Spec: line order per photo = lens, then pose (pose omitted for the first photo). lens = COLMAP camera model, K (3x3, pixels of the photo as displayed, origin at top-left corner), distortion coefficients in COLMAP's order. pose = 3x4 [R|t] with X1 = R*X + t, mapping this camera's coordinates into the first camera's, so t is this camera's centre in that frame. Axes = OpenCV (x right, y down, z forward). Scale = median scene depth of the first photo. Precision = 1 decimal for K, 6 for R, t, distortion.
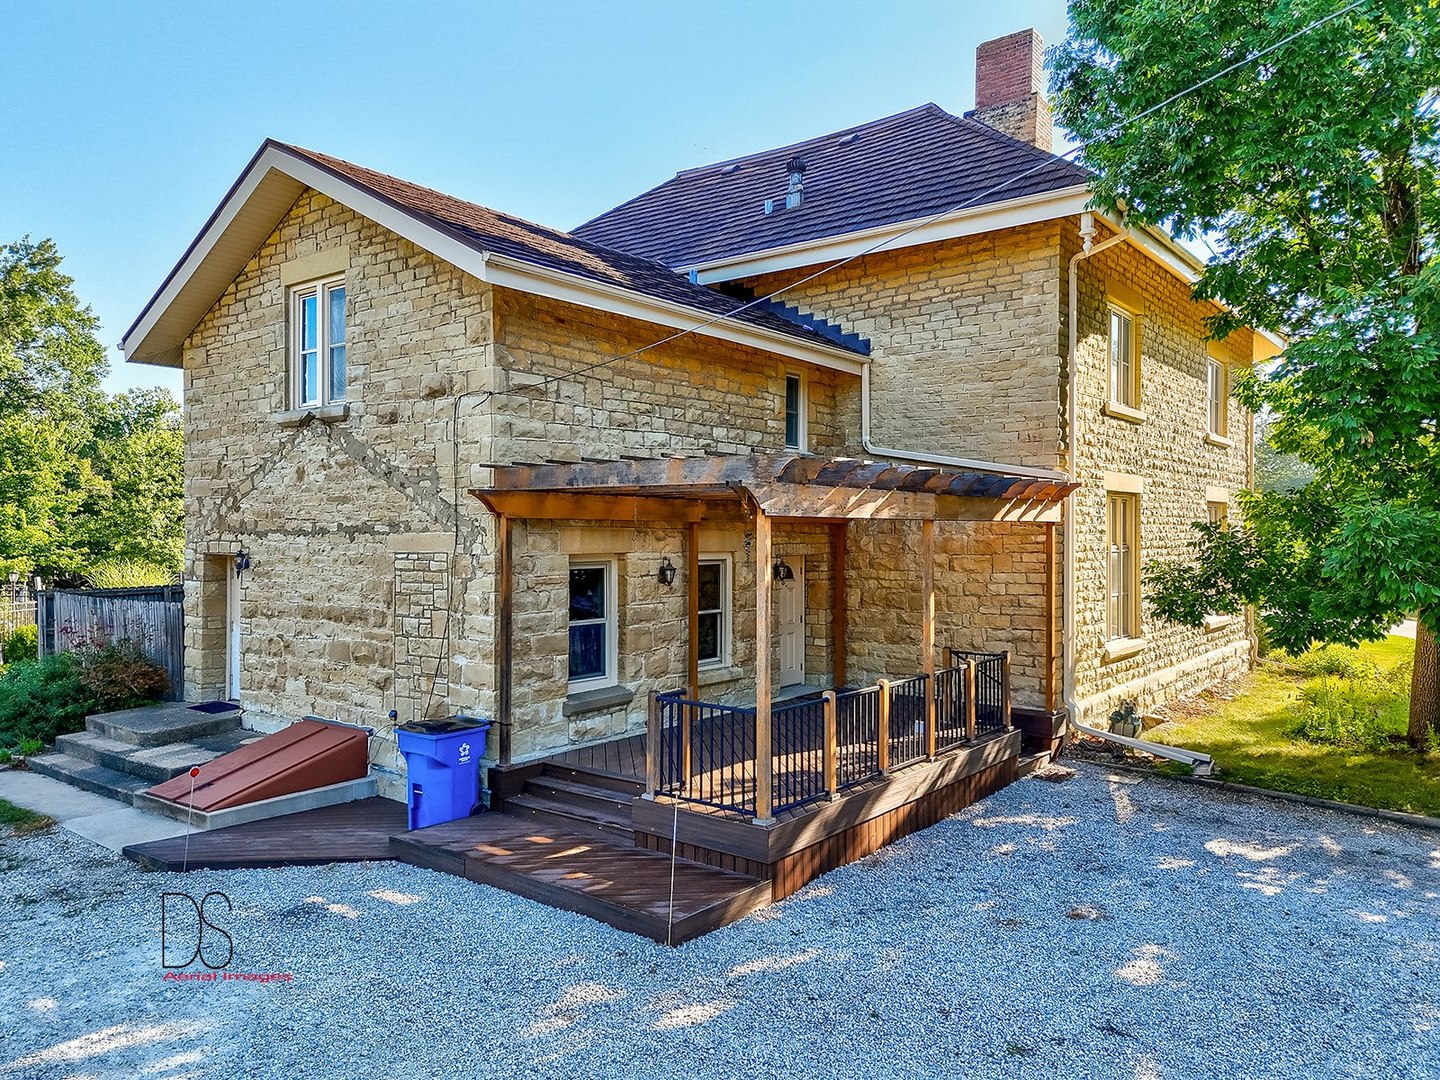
lens RADIAL K [[997.0, 0, 713.9], [0, 997.0, 533.3], [0, 0, 1]] dist [0.065862, -0.060913]
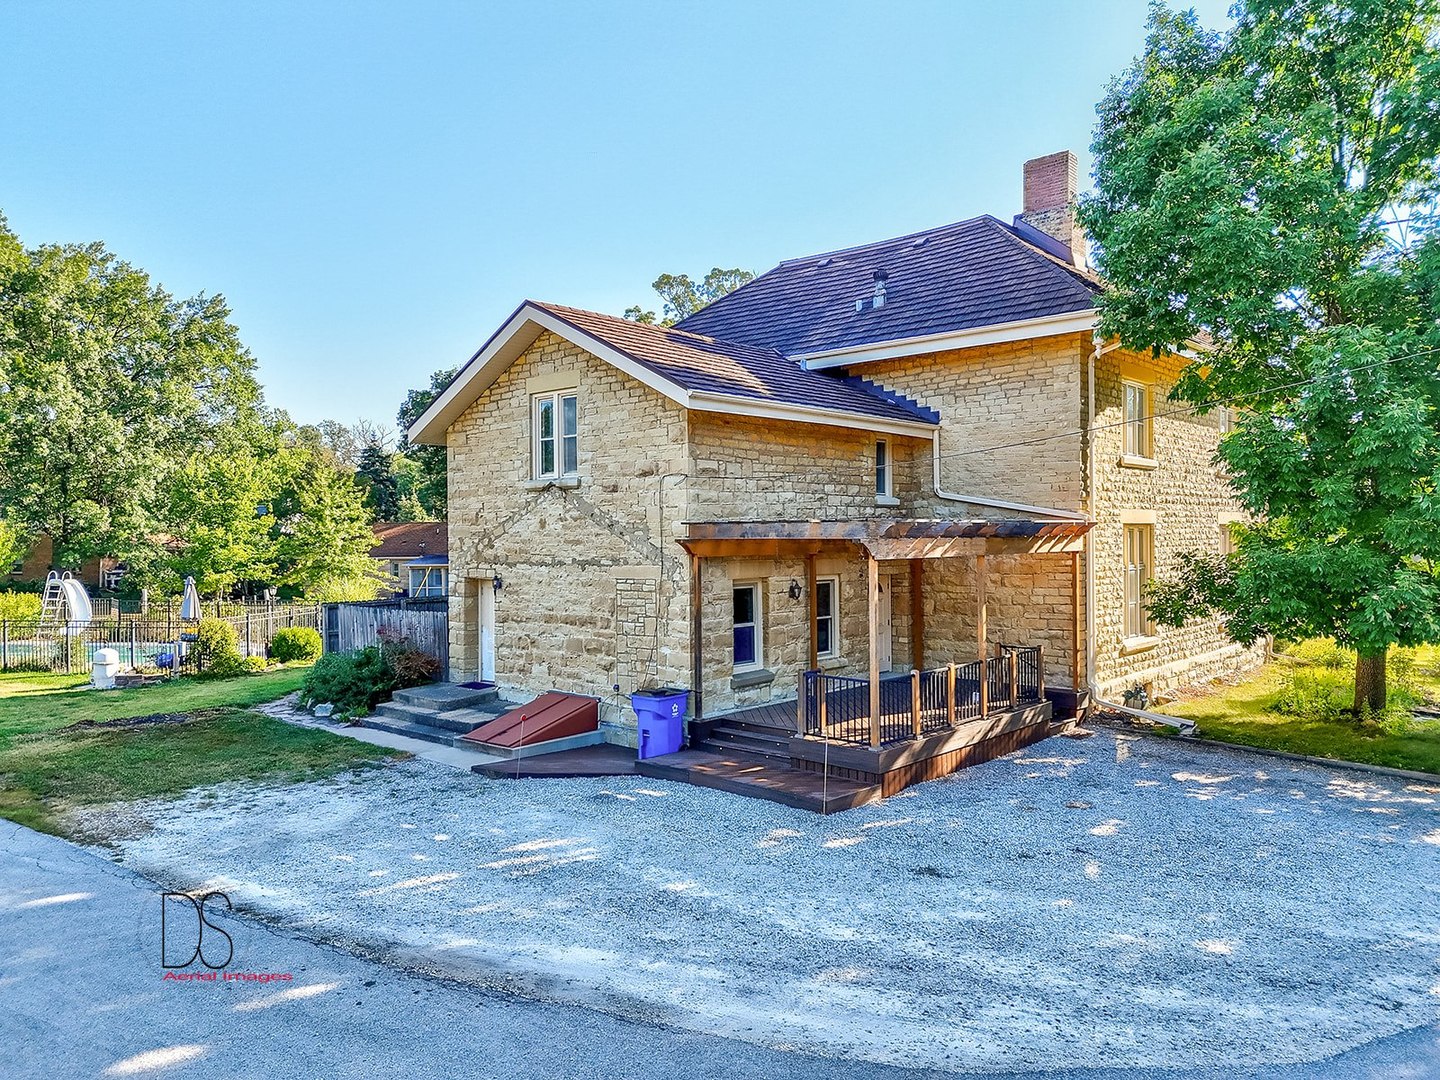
lens RADIAL K [[997.0, 0, 713.9], [0, 997.0, 533.3], [0, 0, 1]] dist [0.065862, -0.060913]
pose [[0.997617, -0.009646, -0.068323, -0.064717], [0.009577, 0.999953, -0.001337, -0.040685], [0.068332, 0.000679, 0.997662, -0.422406]]
